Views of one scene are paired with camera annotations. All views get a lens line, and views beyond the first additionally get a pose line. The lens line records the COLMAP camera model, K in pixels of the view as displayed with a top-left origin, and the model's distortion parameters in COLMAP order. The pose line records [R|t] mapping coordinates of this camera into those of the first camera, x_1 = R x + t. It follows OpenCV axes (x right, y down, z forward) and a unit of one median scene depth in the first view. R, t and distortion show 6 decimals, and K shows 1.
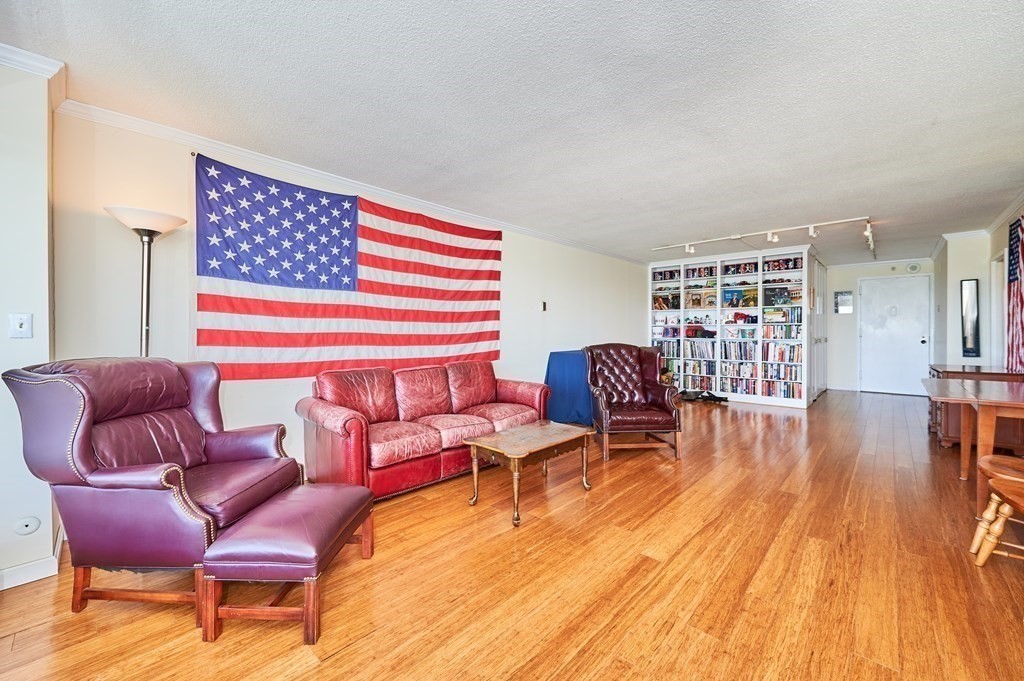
lens RADIAL K [[387.7, 0, 523.6], [0, 387.7, 331.2], [0, 0, 1]] dist [-0.000274, -0.000066]
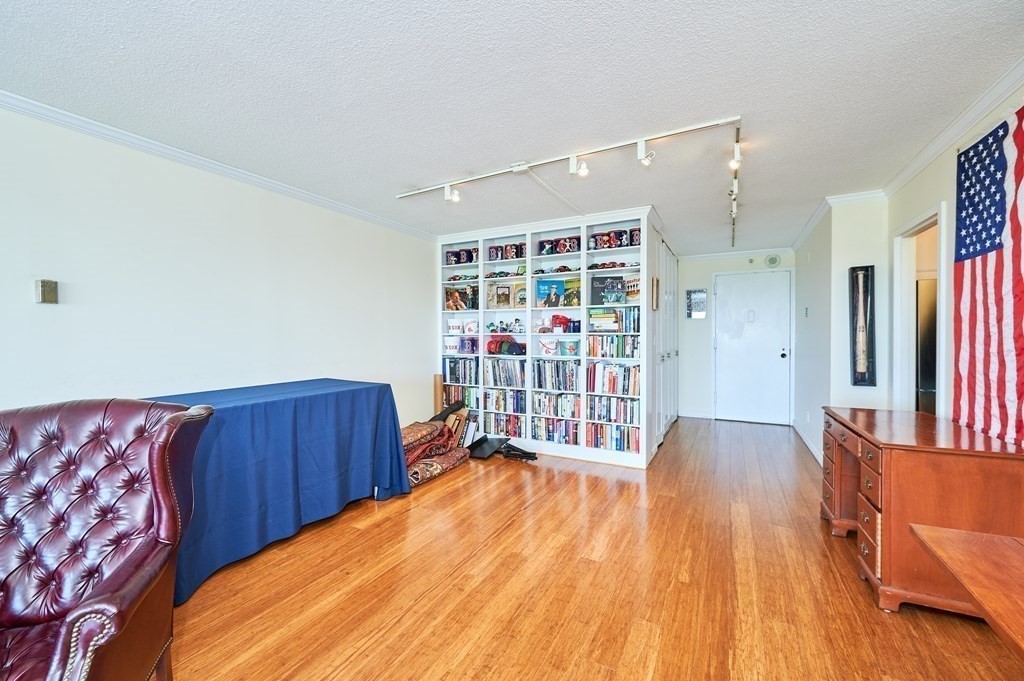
lens RADIAL K [[405.5, 0, 508.7], [0, 405.5, 338.7], [0, 0, 1]] dist [0.000243, -0.000031]
pose [[0.967639, -0.004418, 0.252301, 0.311824], [0.002710, 0.999971, 0.007115, -0.014488], [-0.252325, -0.006201, 0.967623, 0.376128]]
